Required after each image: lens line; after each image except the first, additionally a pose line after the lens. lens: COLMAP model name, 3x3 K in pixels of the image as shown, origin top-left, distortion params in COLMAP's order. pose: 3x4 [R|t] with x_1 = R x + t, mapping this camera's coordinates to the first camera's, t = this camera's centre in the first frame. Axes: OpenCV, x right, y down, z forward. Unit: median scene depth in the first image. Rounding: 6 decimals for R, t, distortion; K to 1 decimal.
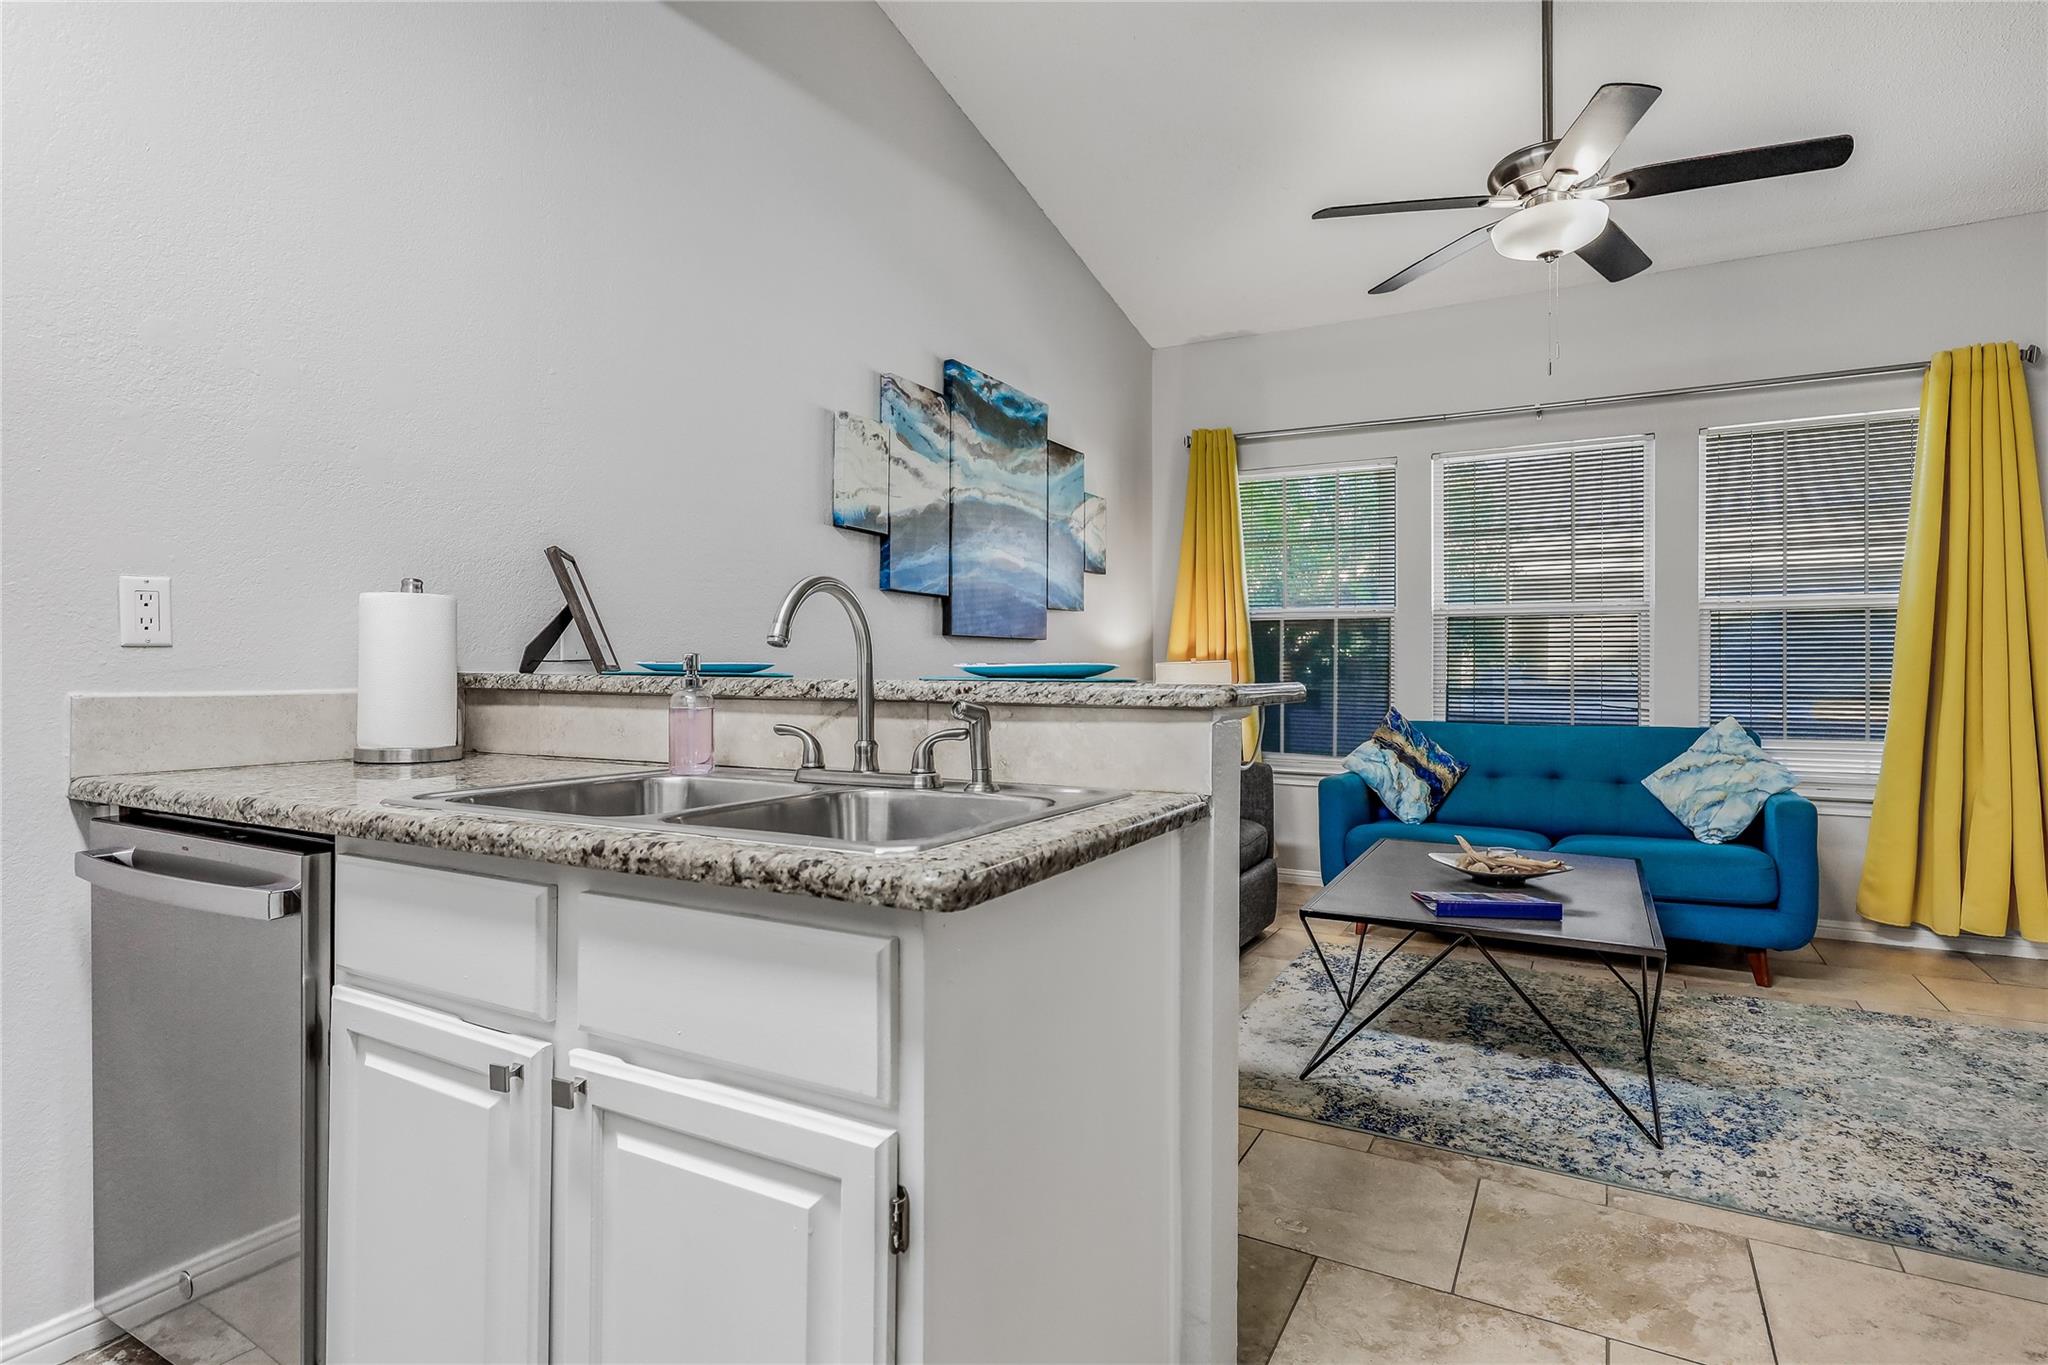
lens RADIAL K [[1043.6, 0, 1021.5], [0, 1043.6, 668.3], [0, 0, 1]] dist [0.001821, -0.000359]
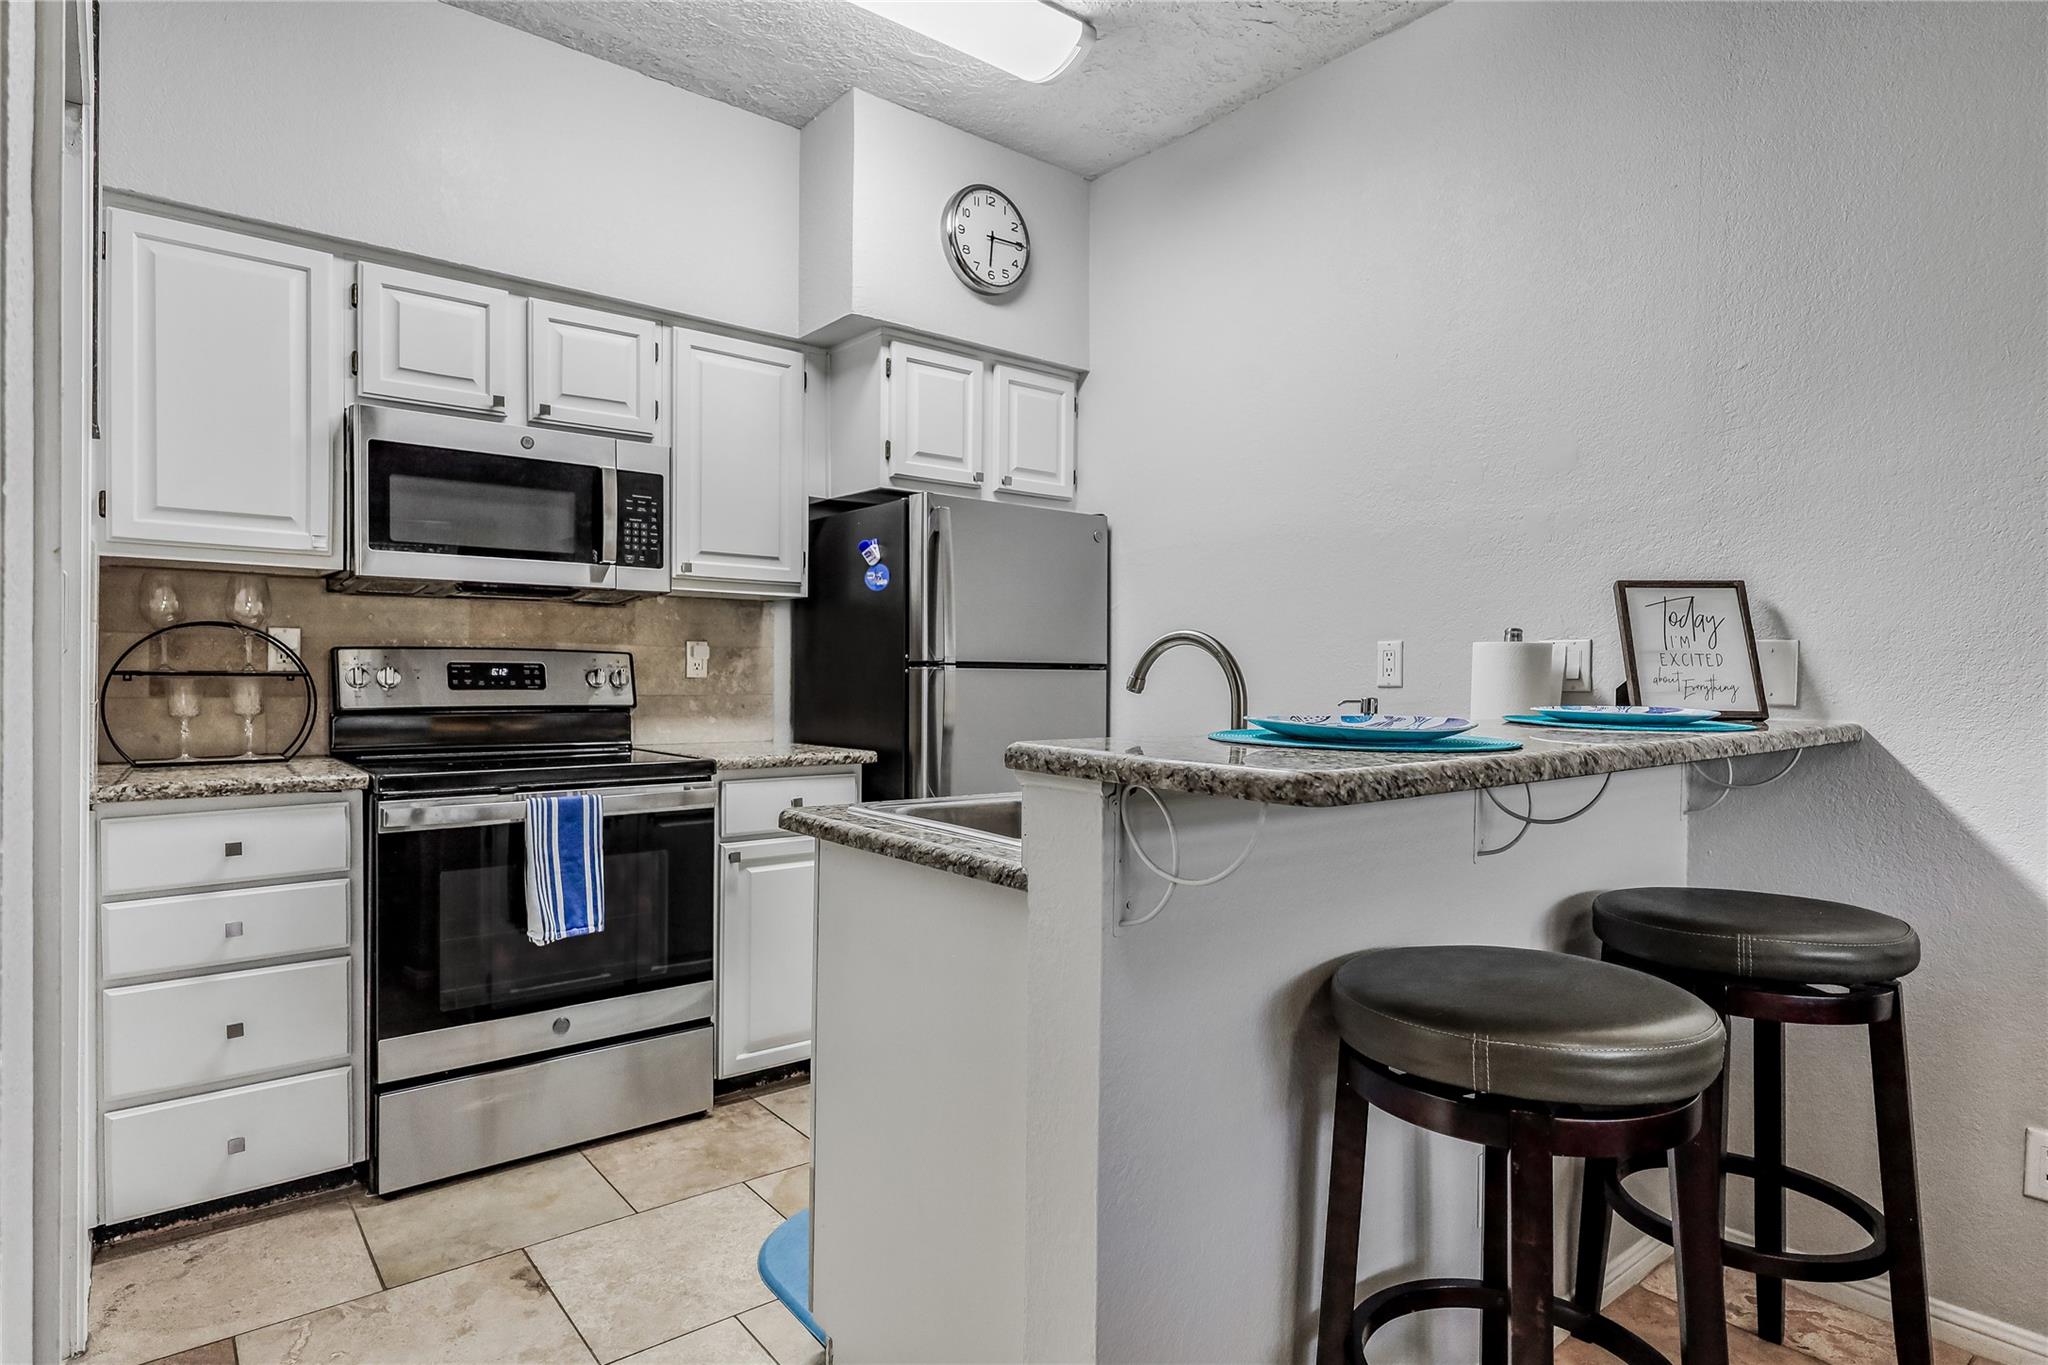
lens RADIAL K [[1106.6, 0, 1018.8], [0, 1106.6, 688.3], [0, 0, 1]] dist [0.000347, -0.000239]
pose [[-0.372075, 0.006884, -0.928177, 0.455360], [-0.014145, 0.999814, 0.013086, -0.017638], [0.928095, 0.017998, -0.371909, 0.583270]]
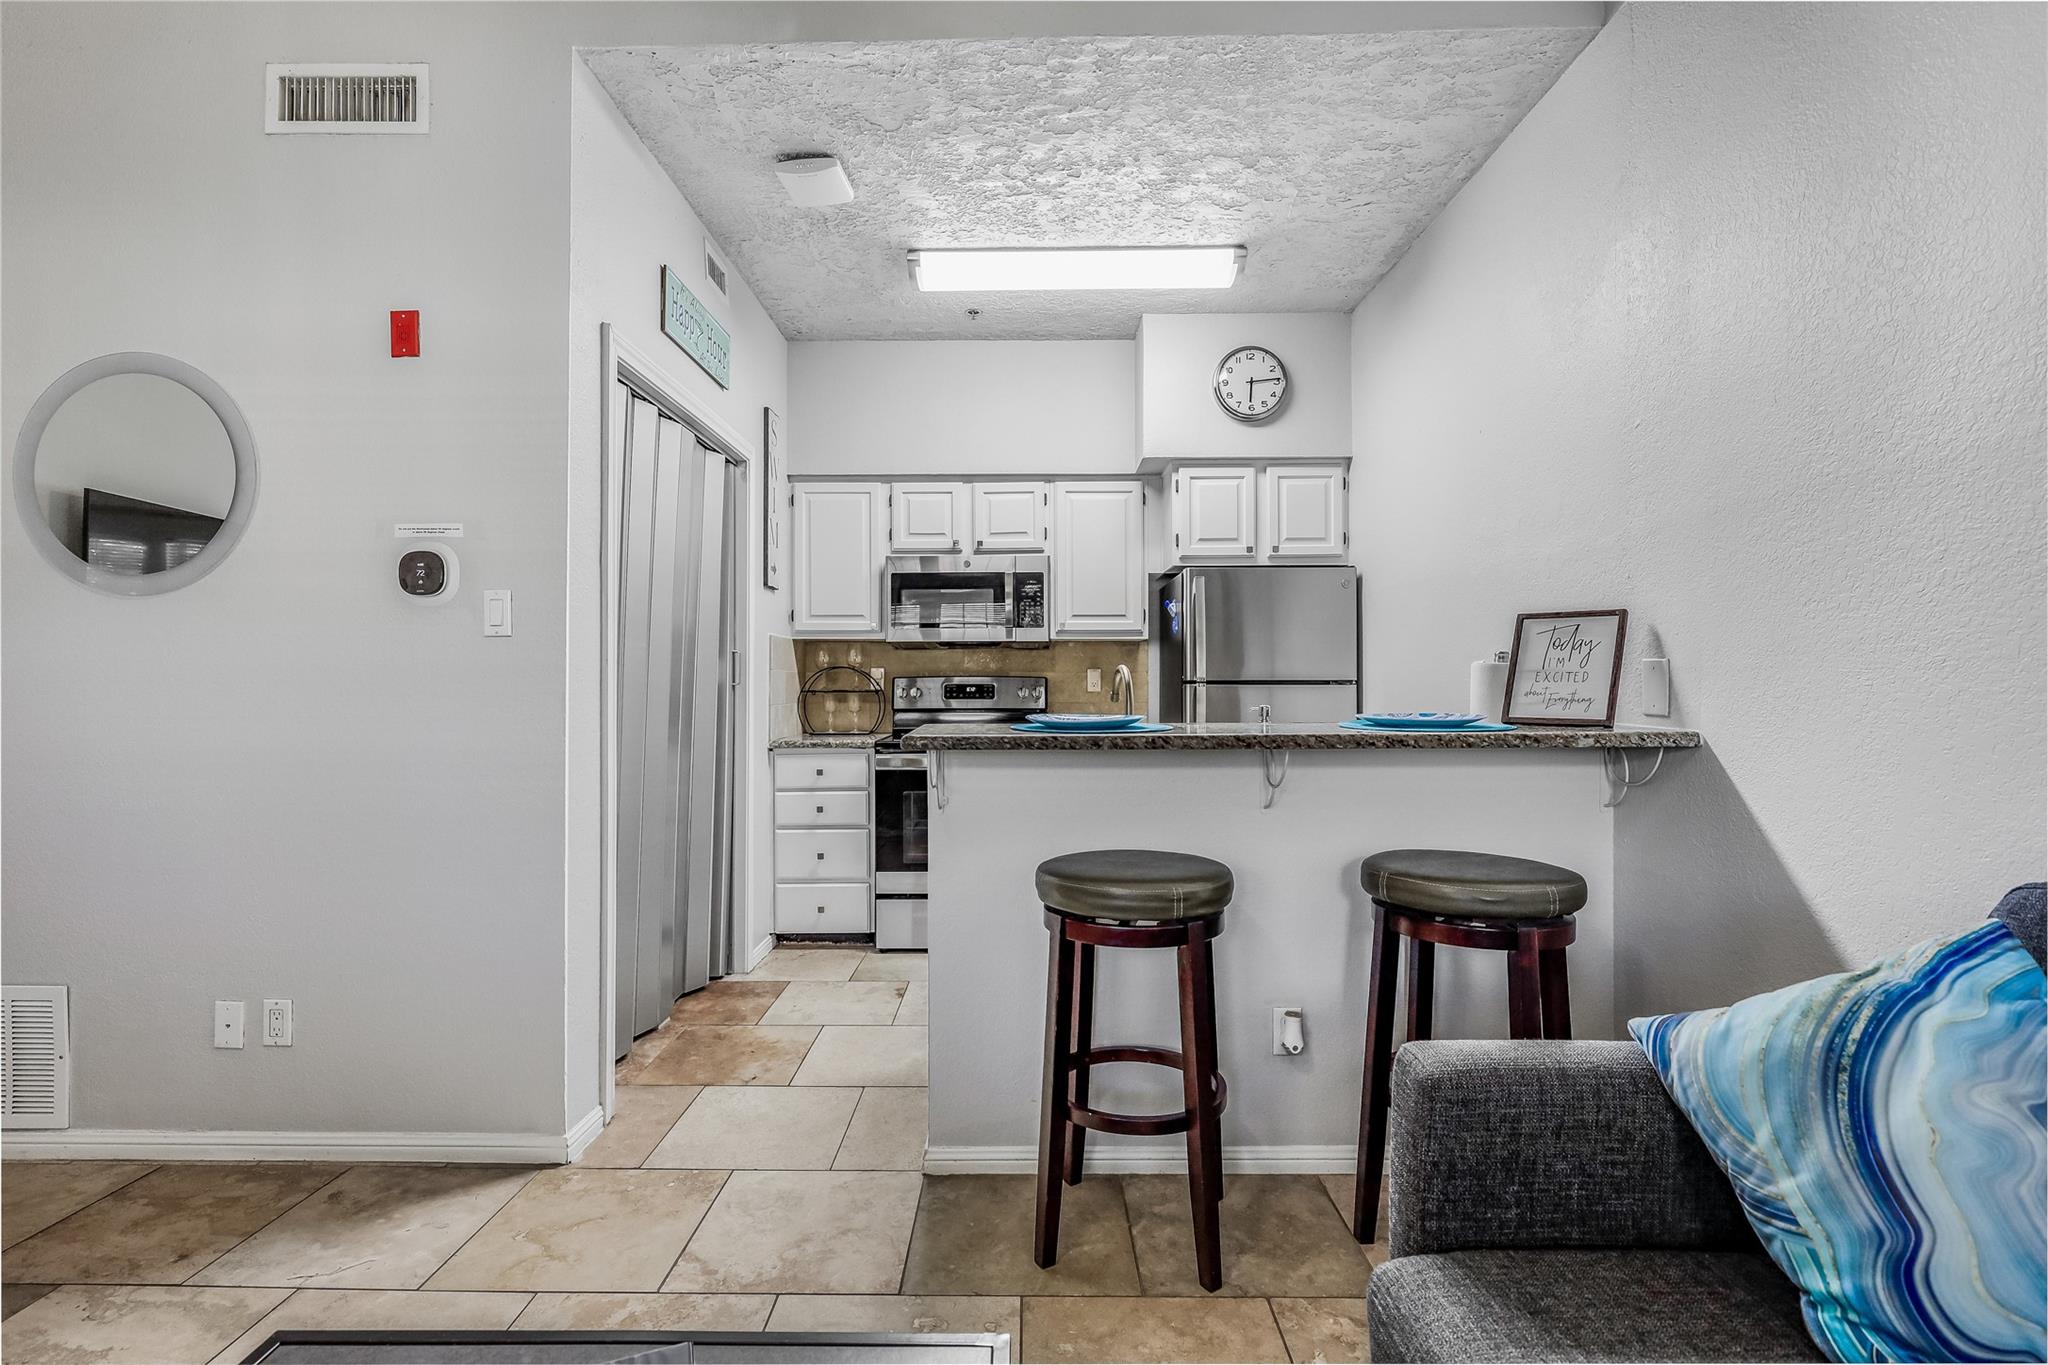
lens RADIAL K [[939.7, 0, 1018.2], [0, 939.7, 682.1], [0, 0, 1]] dist [0.005204, -0.000074]
pose [[-0.878299, 0.000339, -0.478112, 0.373318], [-0.001844, 0.999990, 0.004096, -0.029718], [0.478108, 0.004479, -0.878289, 1.113280]]
